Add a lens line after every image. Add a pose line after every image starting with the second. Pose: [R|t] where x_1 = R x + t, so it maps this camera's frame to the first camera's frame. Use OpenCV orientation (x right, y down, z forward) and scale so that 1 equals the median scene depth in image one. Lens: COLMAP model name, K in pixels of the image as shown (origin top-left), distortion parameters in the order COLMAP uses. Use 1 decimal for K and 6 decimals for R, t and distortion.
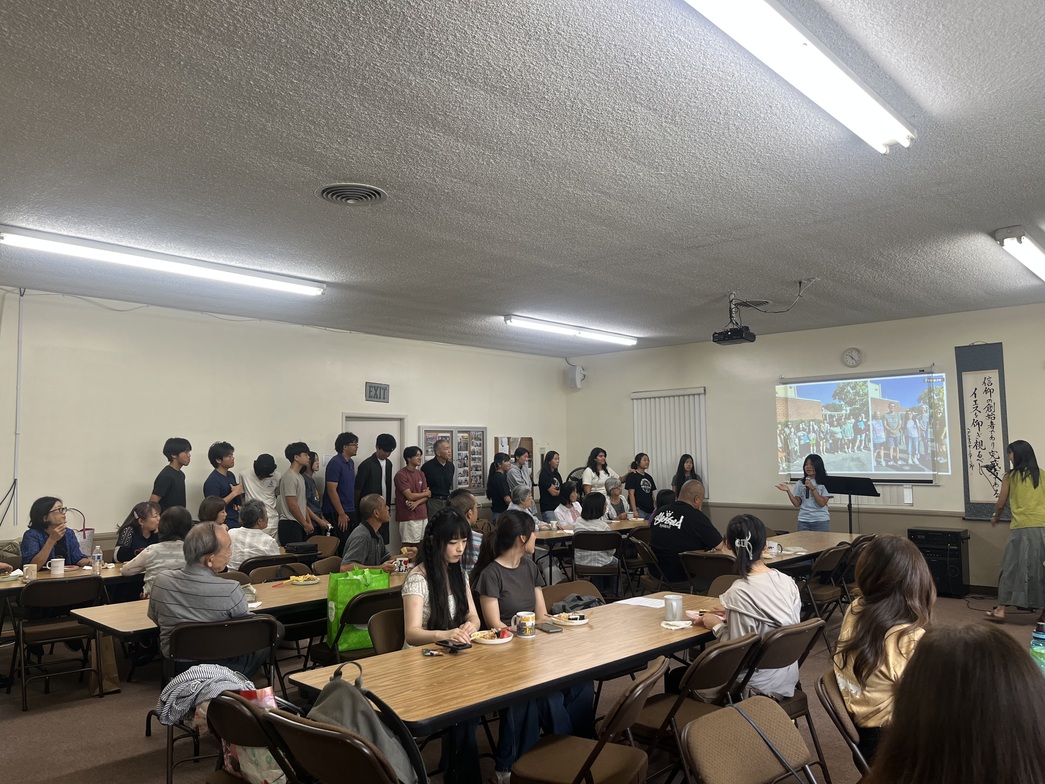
lens RADIAL K [[792.1, 0, 517.1], [0, 792.1, 389.5], [0, 0, 1]] dist [0.063725, -0.089562]
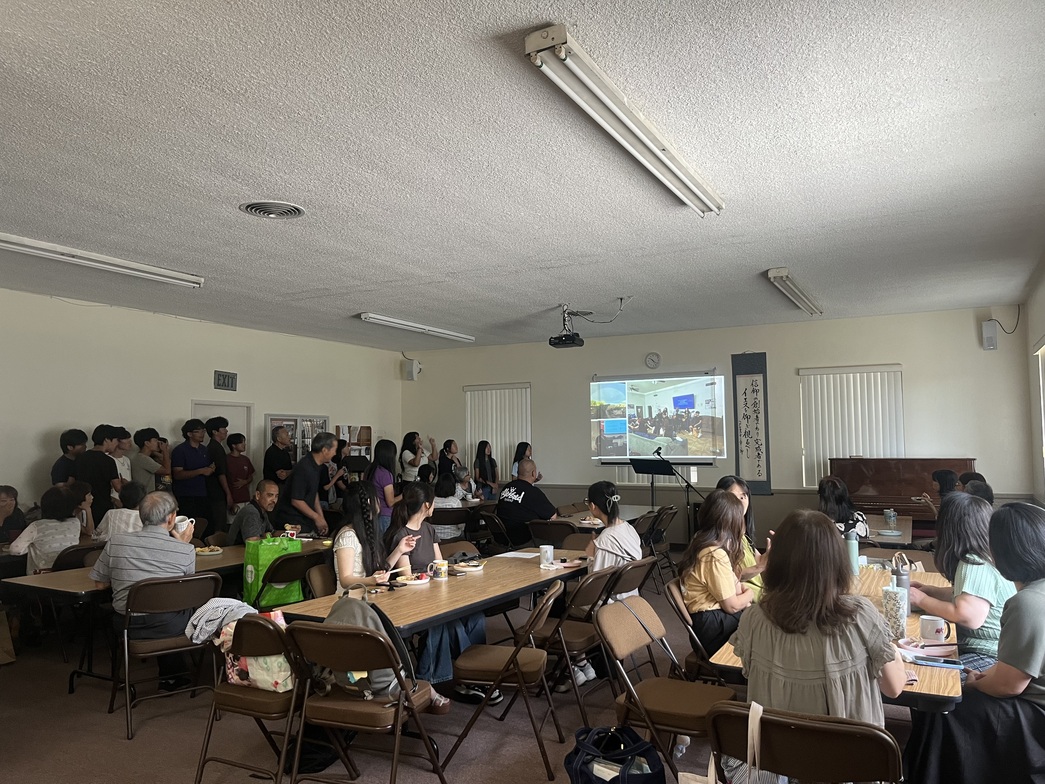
lens RADIAL K [[790.3, 0, 521.1], [0, 790.3, 380.5], [0, 0, 1]] dist [0.057575, -0.143267]
pose [[0.966965, 0.022658, 0.253901, -0.091287], [-0.022434, 0.999741, -0.003778, -0.001937], [-0.253921, -0.002043, 0.967223, -0.119638]]
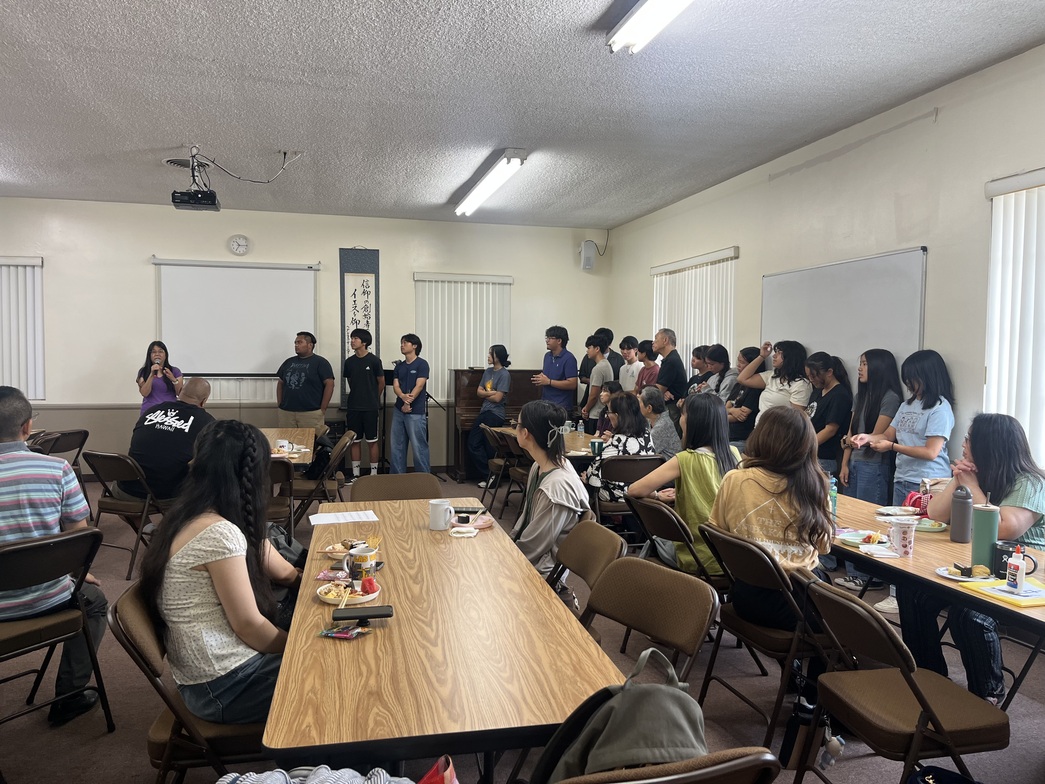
lens RADIAL K [[792.6, 0, 514.7], [0, 792.6, 391.4], [0, 0, 1]] dist [0.040896, -0.086817]
pose [[0.554901, -0.018115, 0.831719, -0.241902], [-0.087713, 0.992916, 0.080146, 0.036079], [-0.827280, -0.117426, 0.549381, 0.251791]]
